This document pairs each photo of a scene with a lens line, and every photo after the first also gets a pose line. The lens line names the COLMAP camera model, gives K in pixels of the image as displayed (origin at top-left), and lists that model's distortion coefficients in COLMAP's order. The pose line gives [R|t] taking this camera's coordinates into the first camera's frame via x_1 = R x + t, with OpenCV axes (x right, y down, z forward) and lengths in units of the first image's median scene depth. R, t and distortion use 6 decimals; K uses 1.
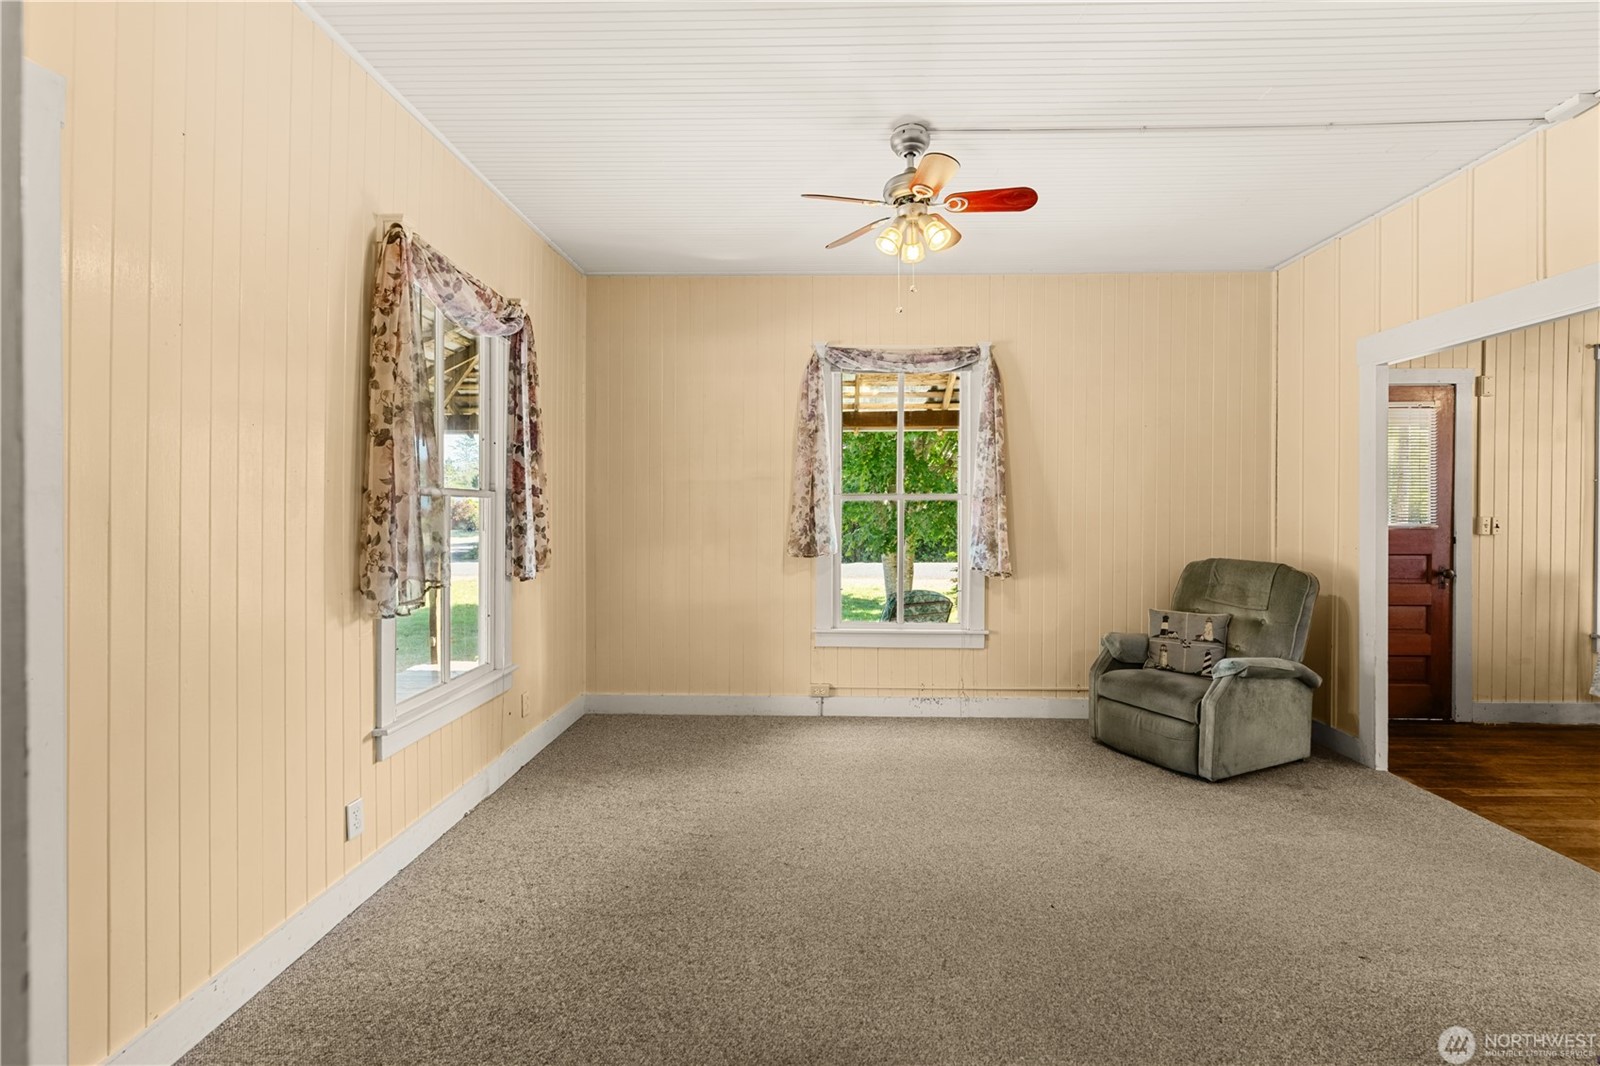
lens RADIAL K [[728.1, 0, 805.9], [0, 728.1, 518.8], [0, 0, 1]] dist [-0.002083, 0.000033]
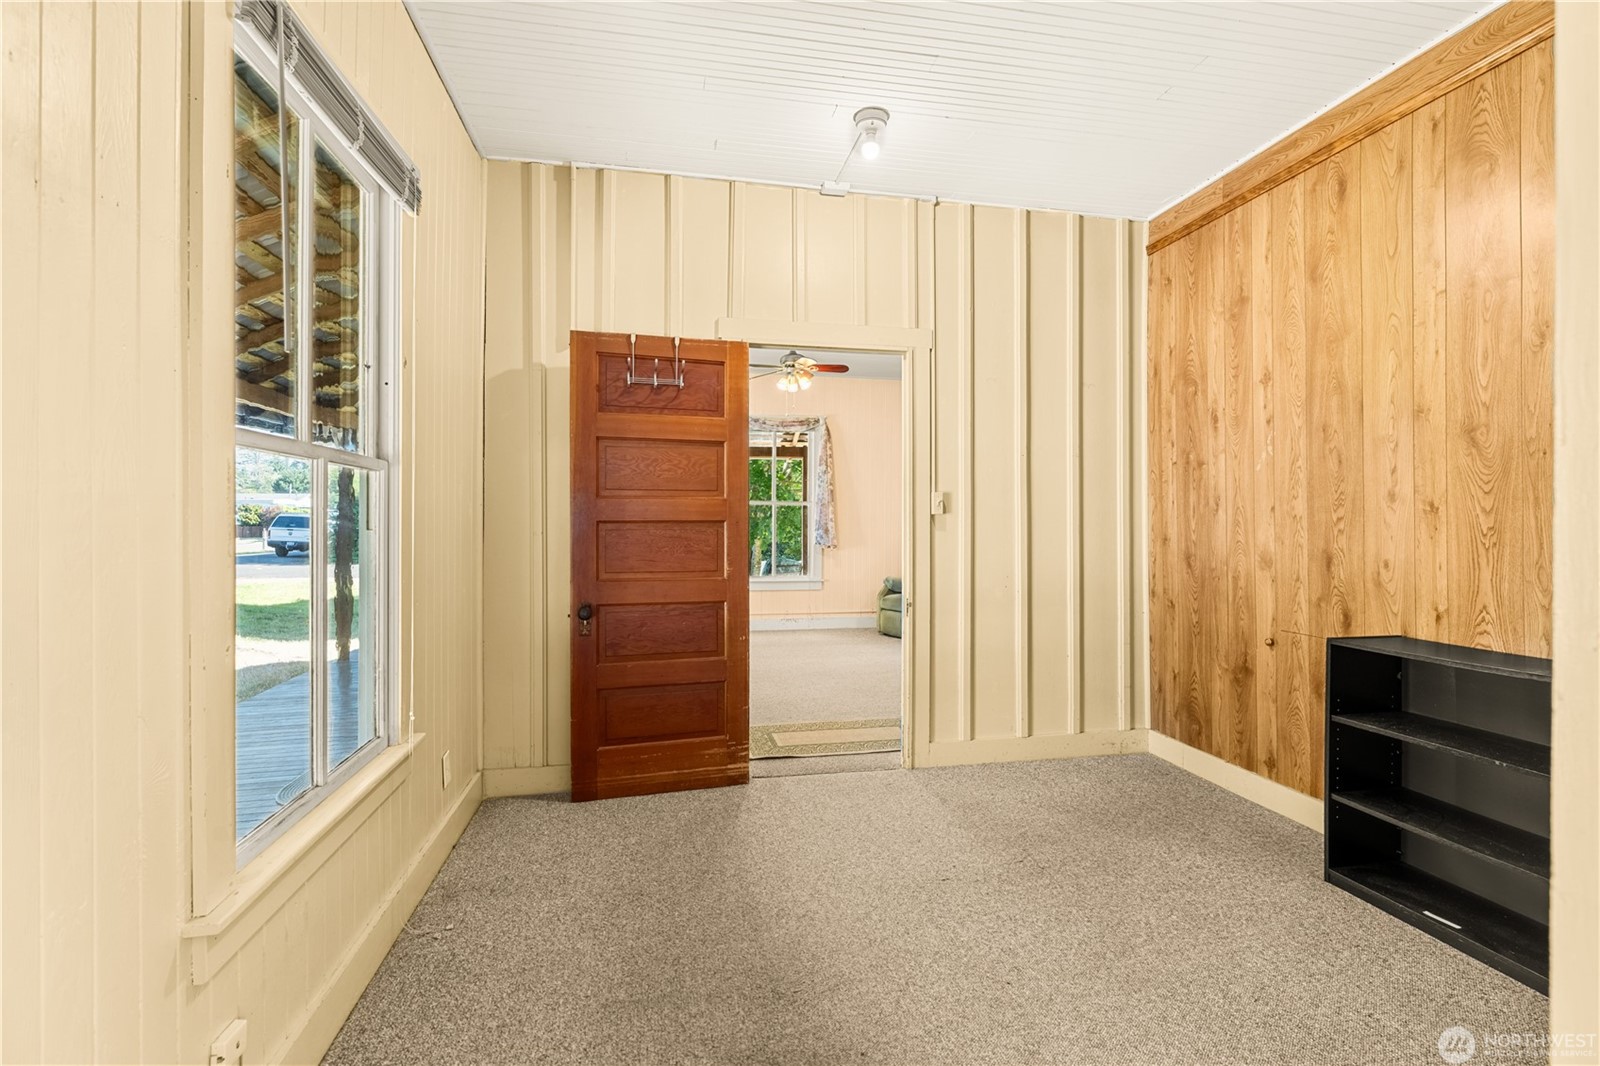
lens RADIAL K [[728.1, 0, 799.4], [0, 728.1, 522.4], [0, 0, 1]] dist [-0.002083, 0.000033]
pose [[0.973841, 0.002623, 0.227217, -0.208259], [-0.001560, 0.999987, -0.004860, 0.025092], [-0.227227, 0.004379, 0.973832, -0.705967]]
